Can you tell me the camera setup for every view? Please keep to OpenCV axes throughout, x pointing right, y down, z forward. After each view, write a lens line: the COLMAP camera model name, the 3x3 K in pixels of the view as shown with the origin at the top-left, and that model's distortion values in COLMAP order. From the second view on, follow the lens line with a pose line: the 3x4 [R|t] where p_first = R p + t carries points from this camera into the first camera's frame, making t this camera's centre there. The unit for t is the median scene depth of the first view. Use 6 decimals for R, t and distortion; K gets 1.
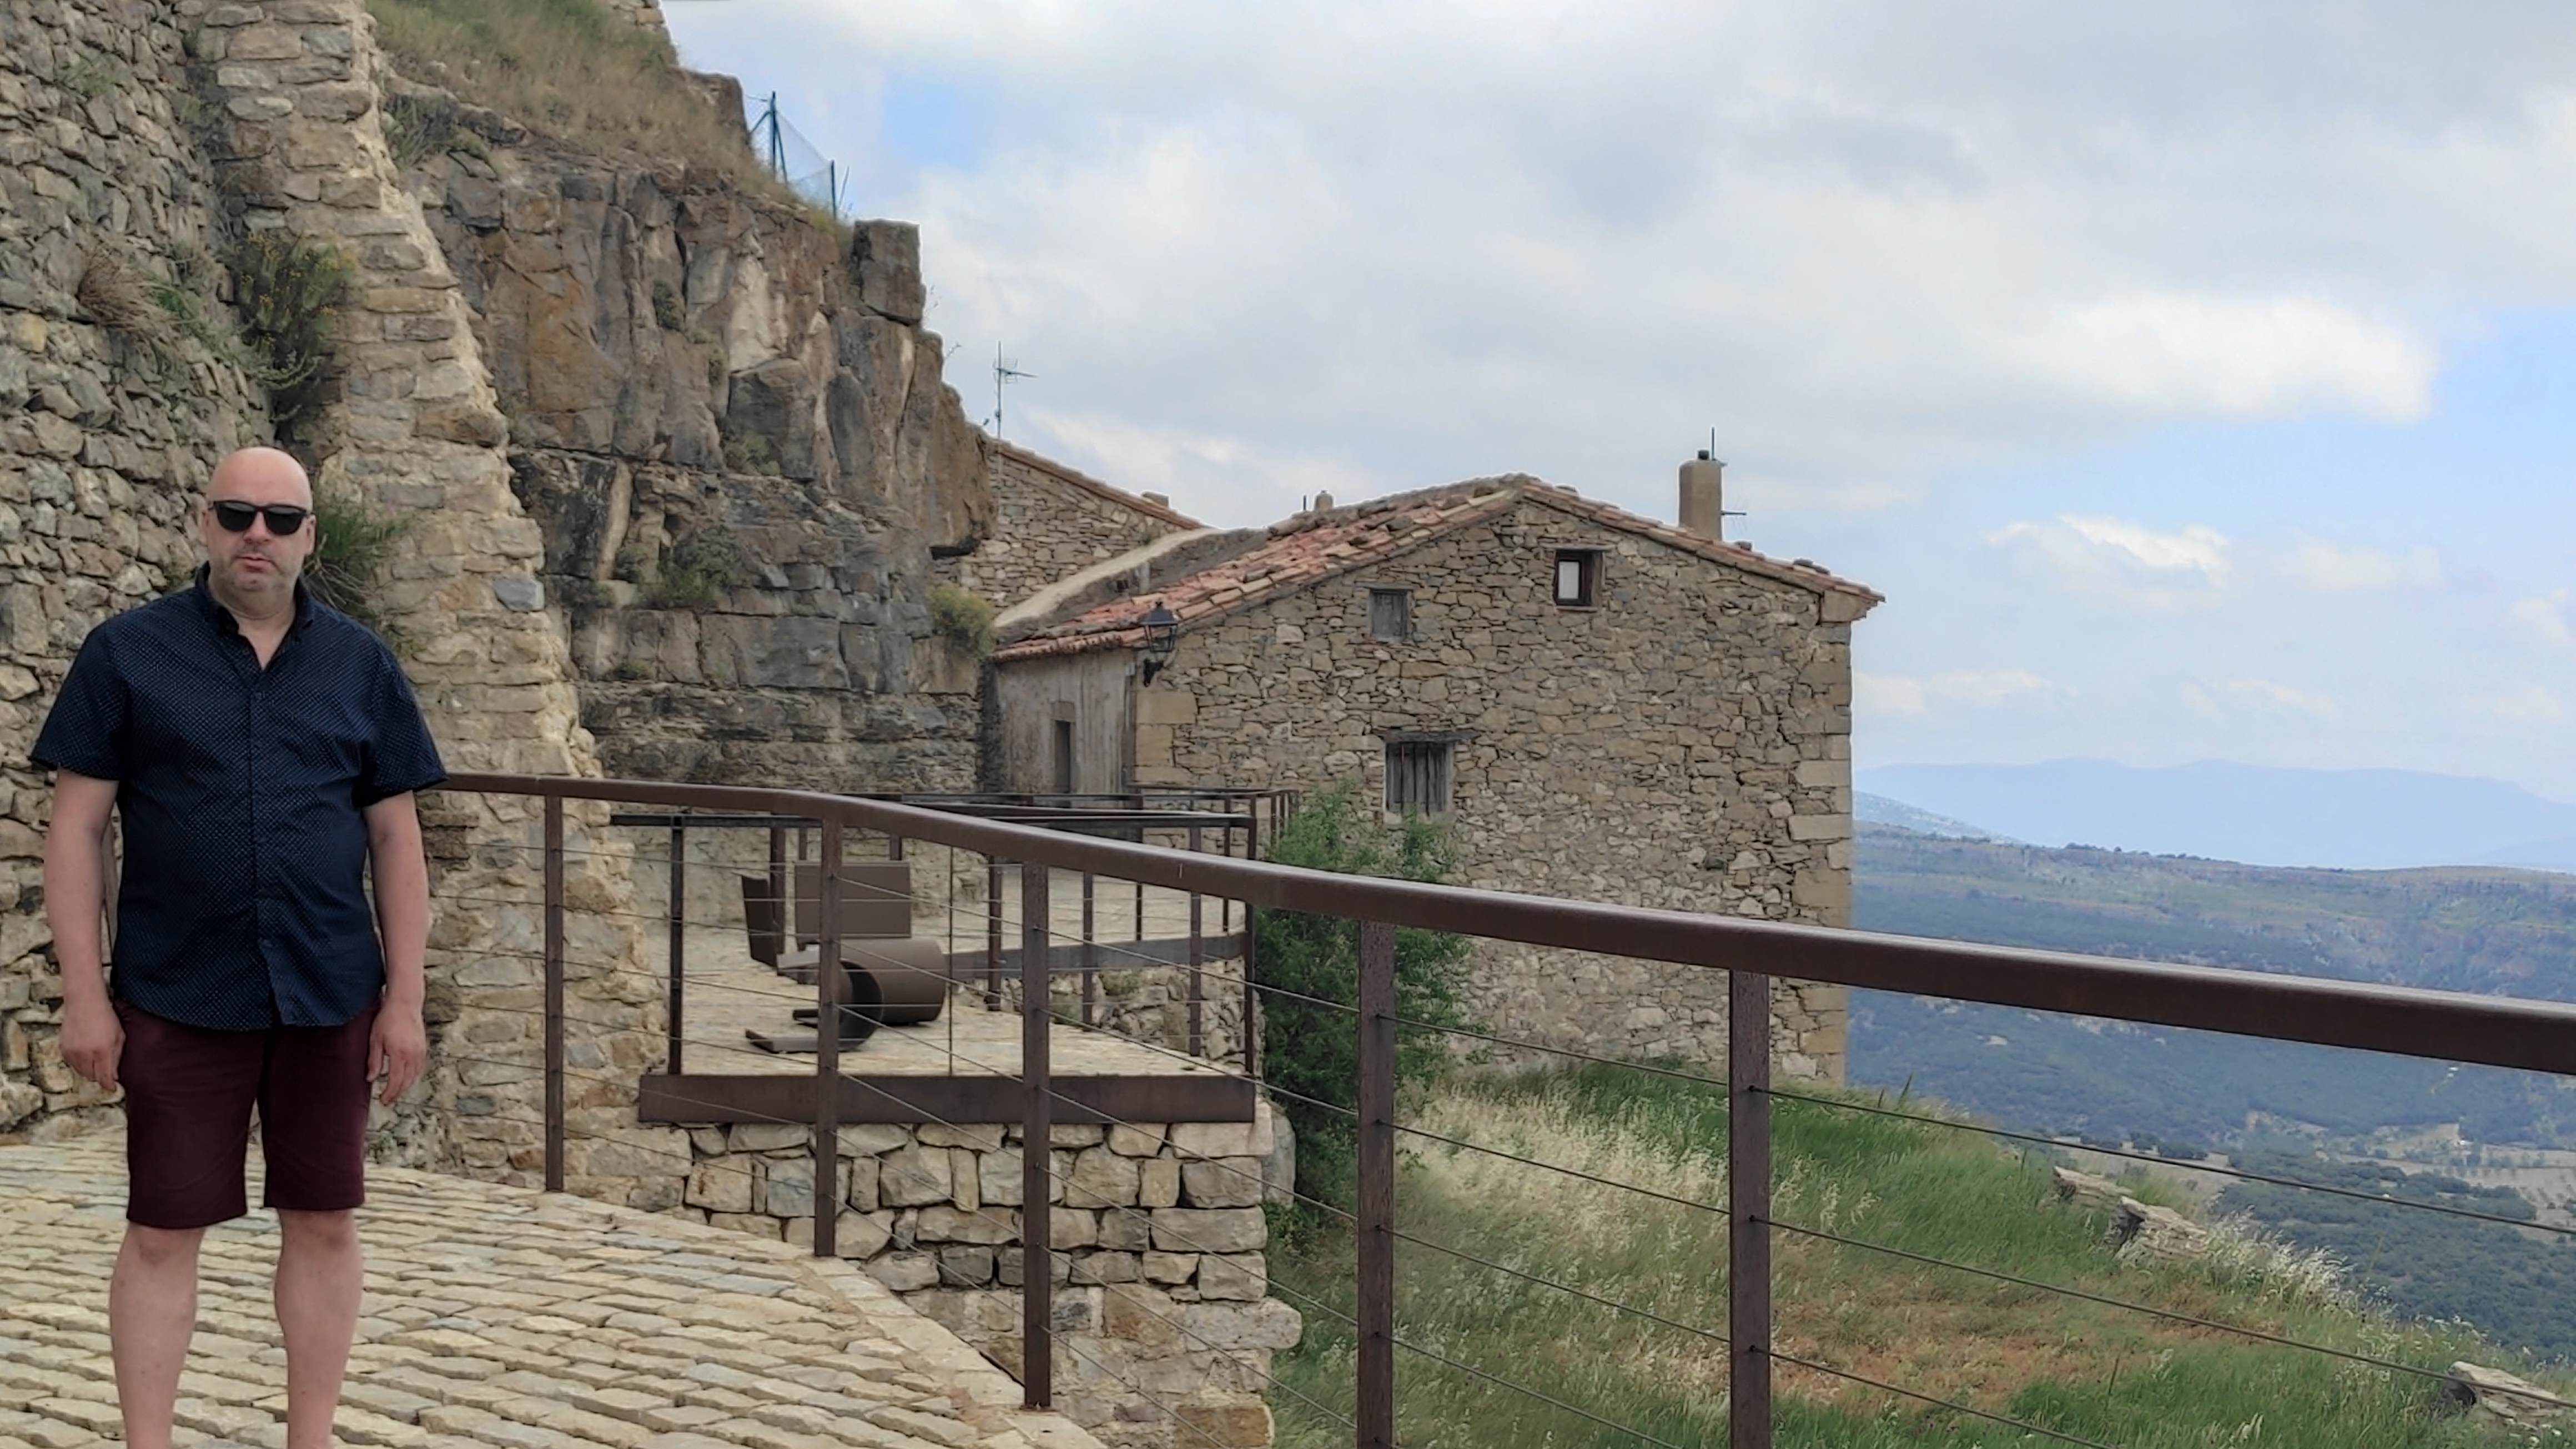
lens RADIAL K [[3714.7, 0, 1236.7], [0, 3714.7, 634.5], [0, 0, 1]] dist [0.062551, 0.000000]
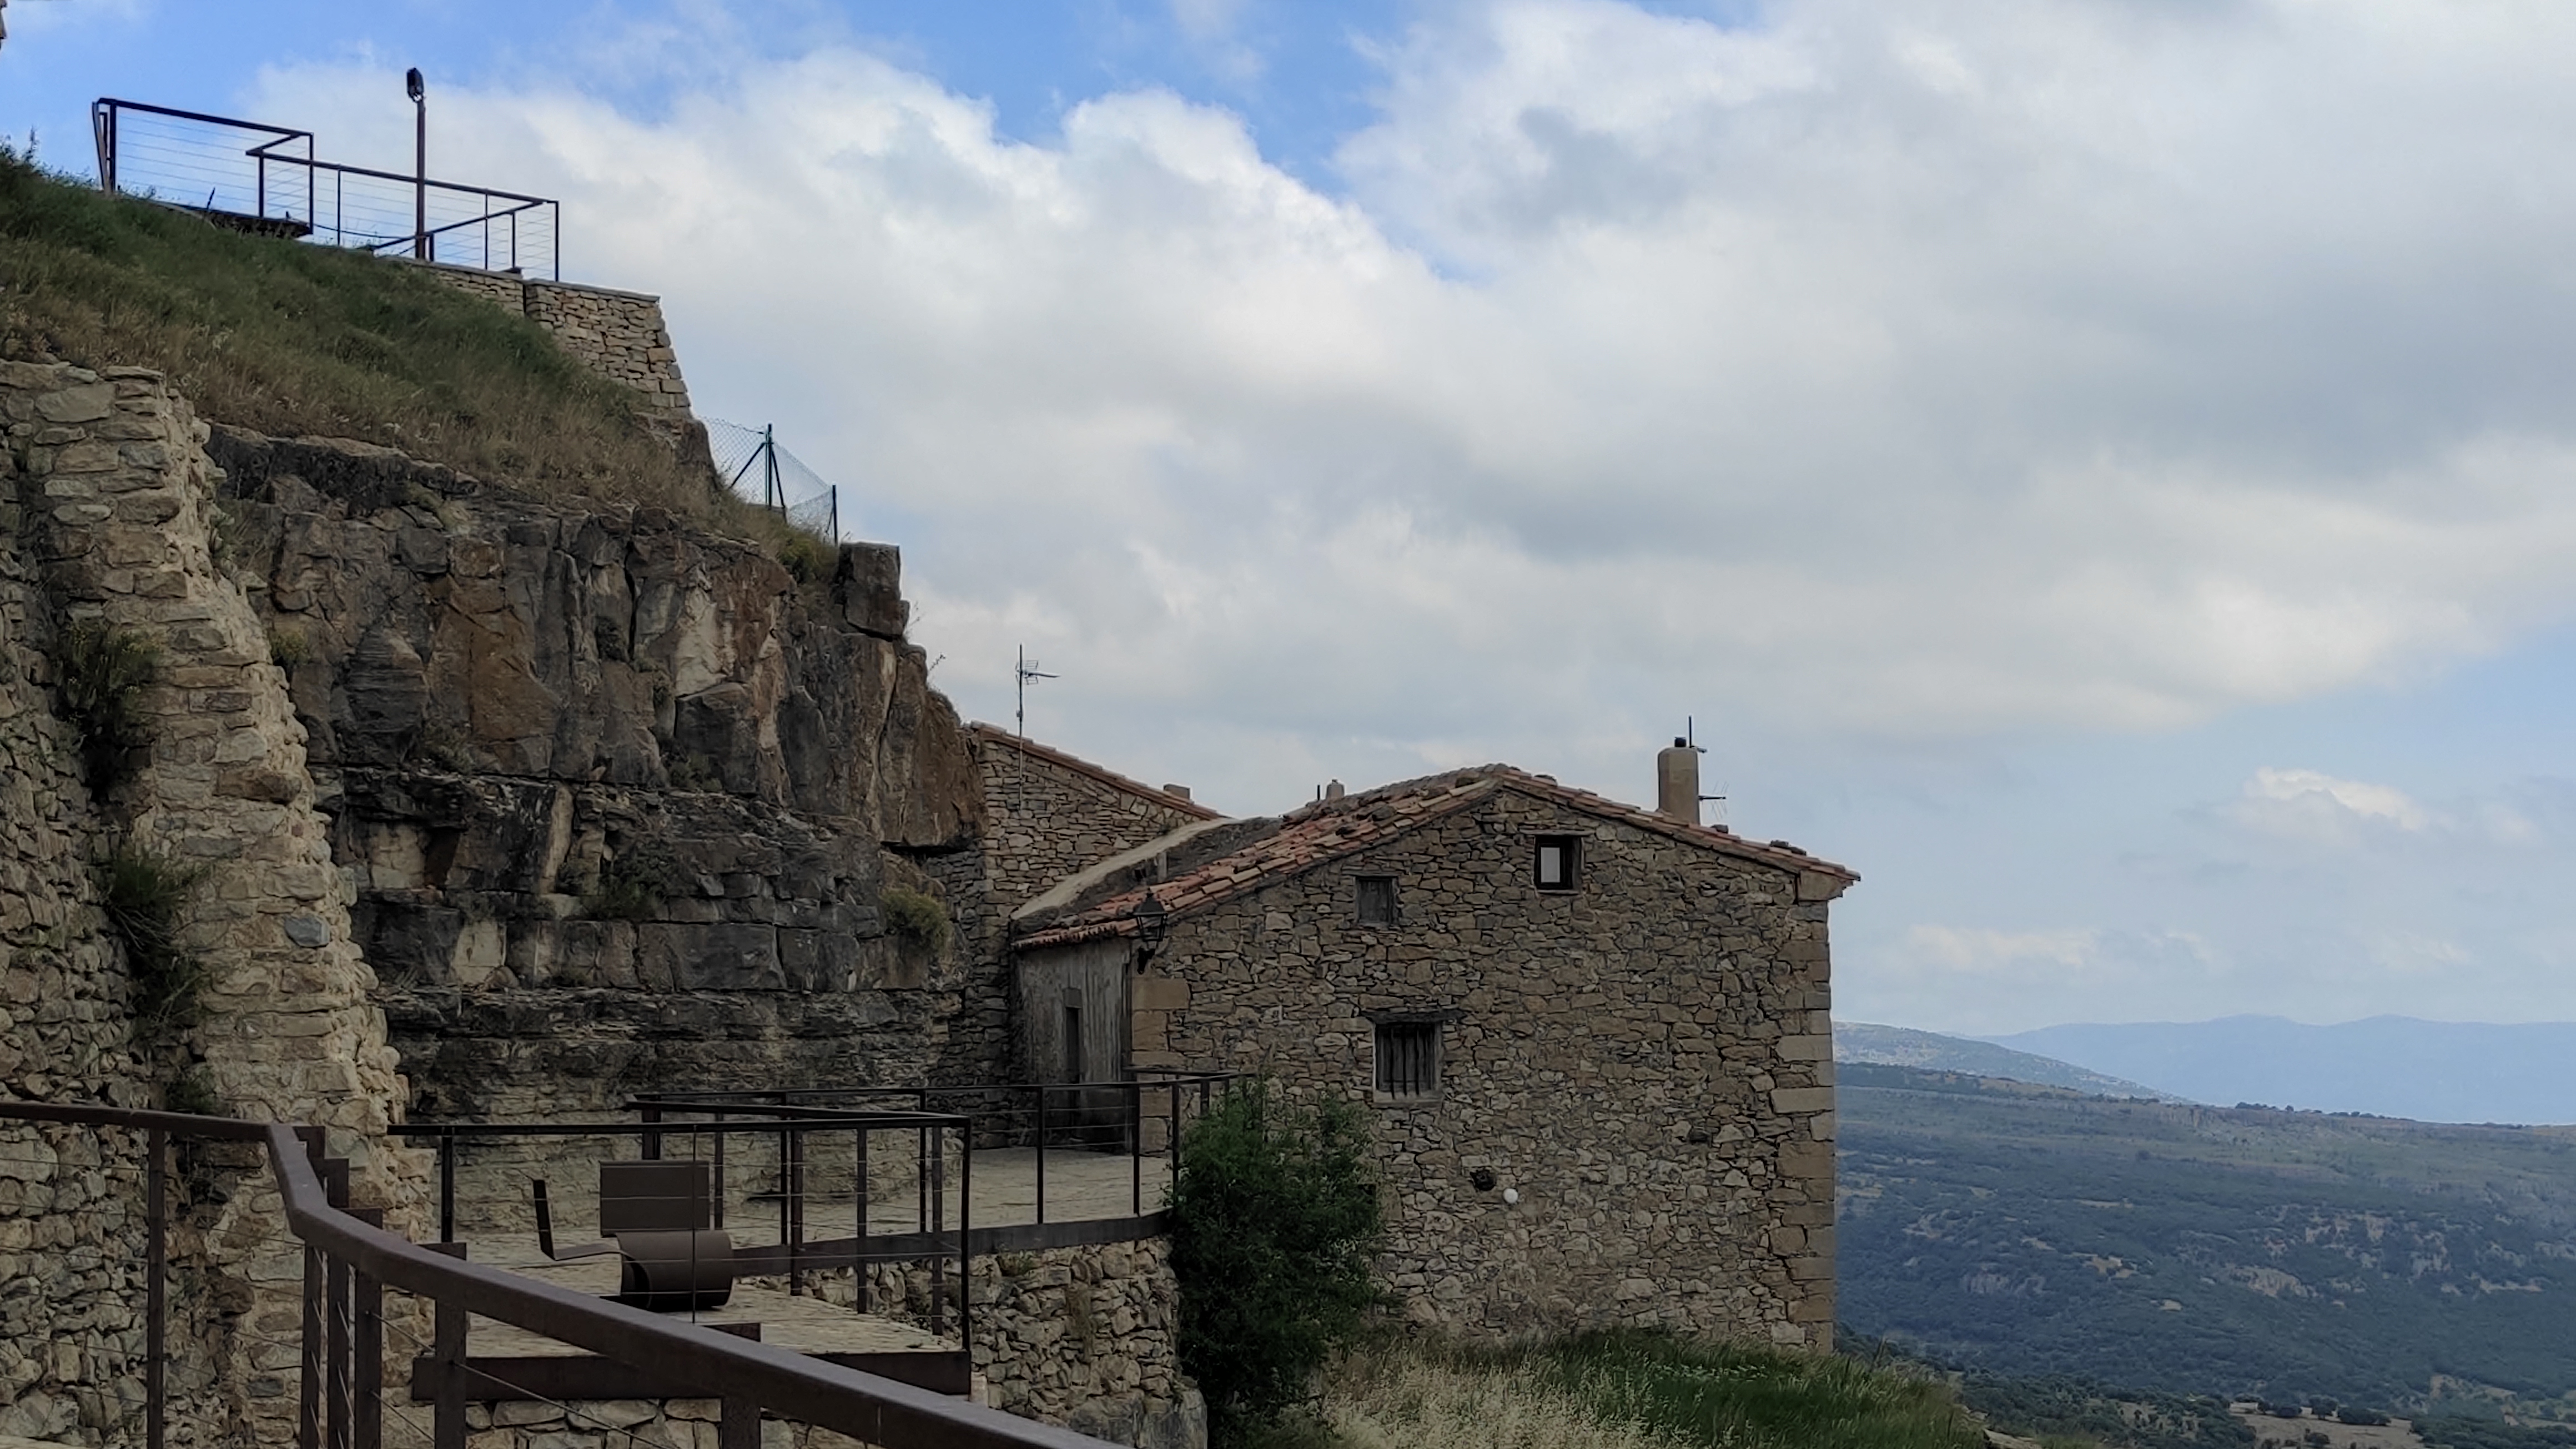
lens RADIAL K [[3714.7, 0, 1280.5], [0, 3714.7, 613.5], [0, 0, 1]] dist [0.062551, 0.000000]
pose [[0.999010, -0.019904, -0.039781, 0.057656], [0.016777, 0.996855, -0.077448, -0.005462], [0.041198, 0.076704, 0.996202, -0.050181]]
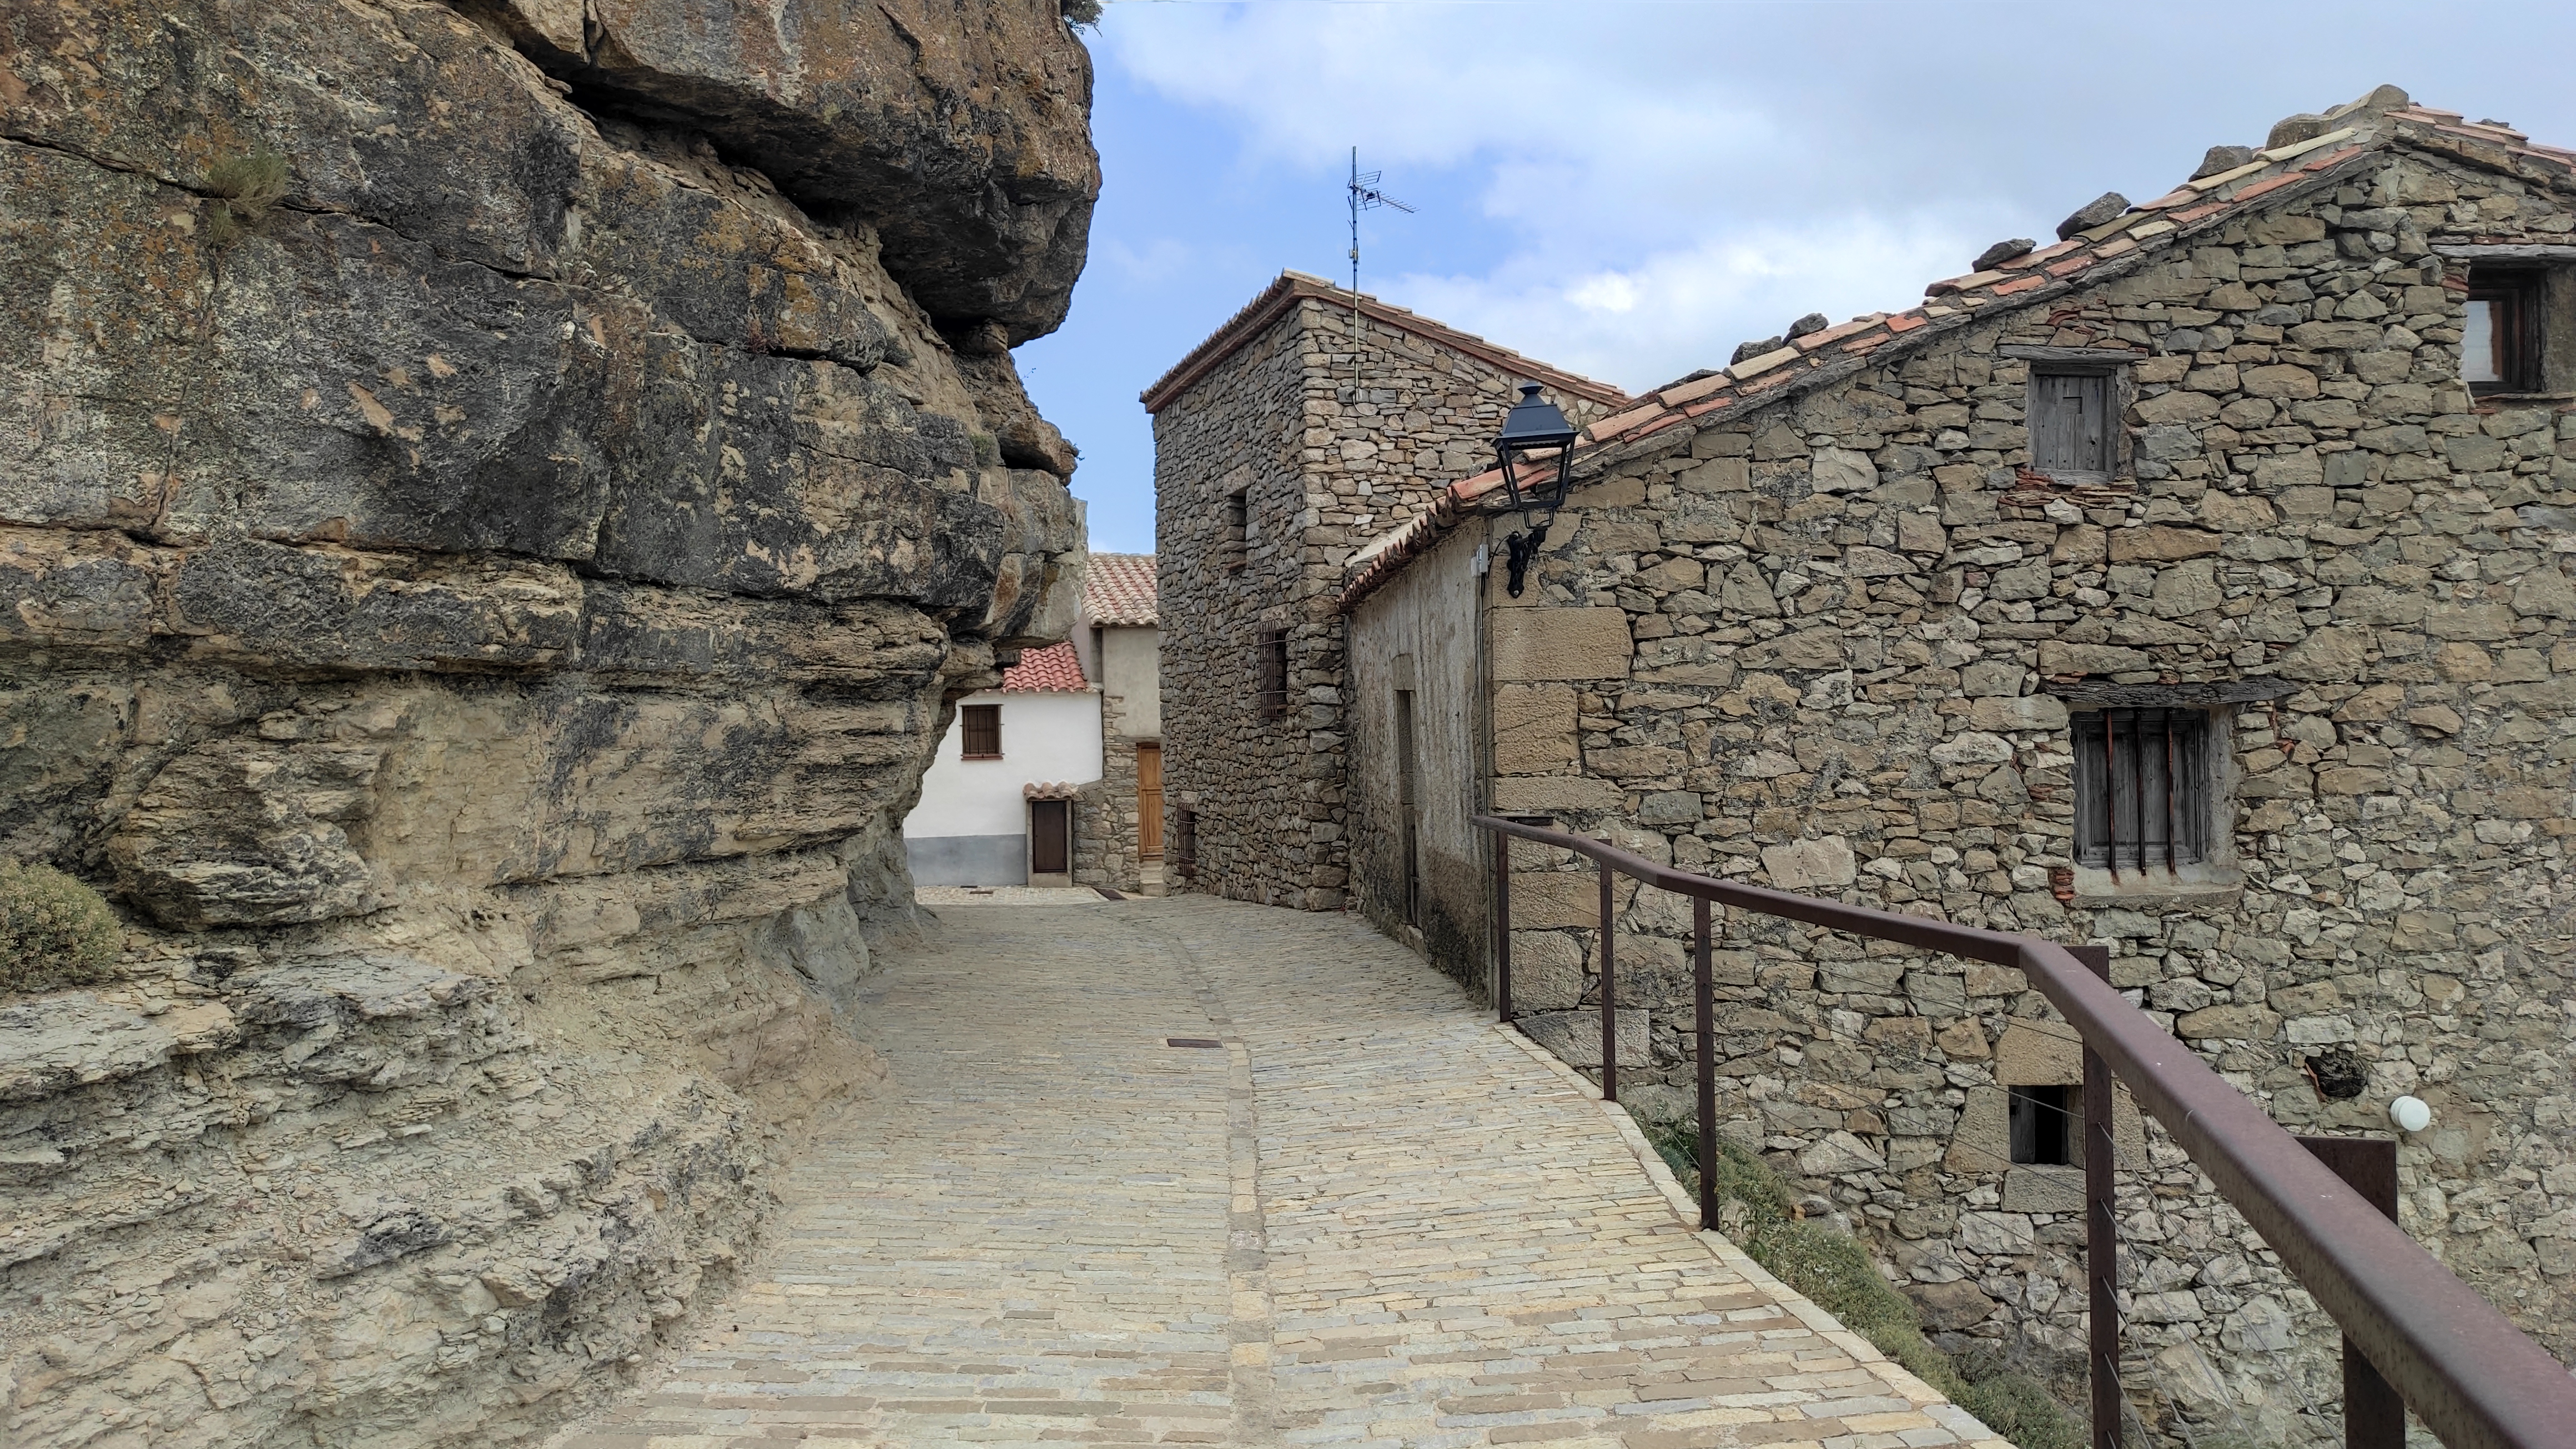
lens RADIAL K [[3714.7, 0, 1102.4], [0, 3714.7, 733.0], [0, 0, 1]] dist [0.062551, 0.000000]
pose [[0.979397, -0.020513, -0.200900, 0.015962], [0.026870, 0.999219, 0.028970, 0.015775], [0.200149, -0.033771, 0.979183, 0.542437]]
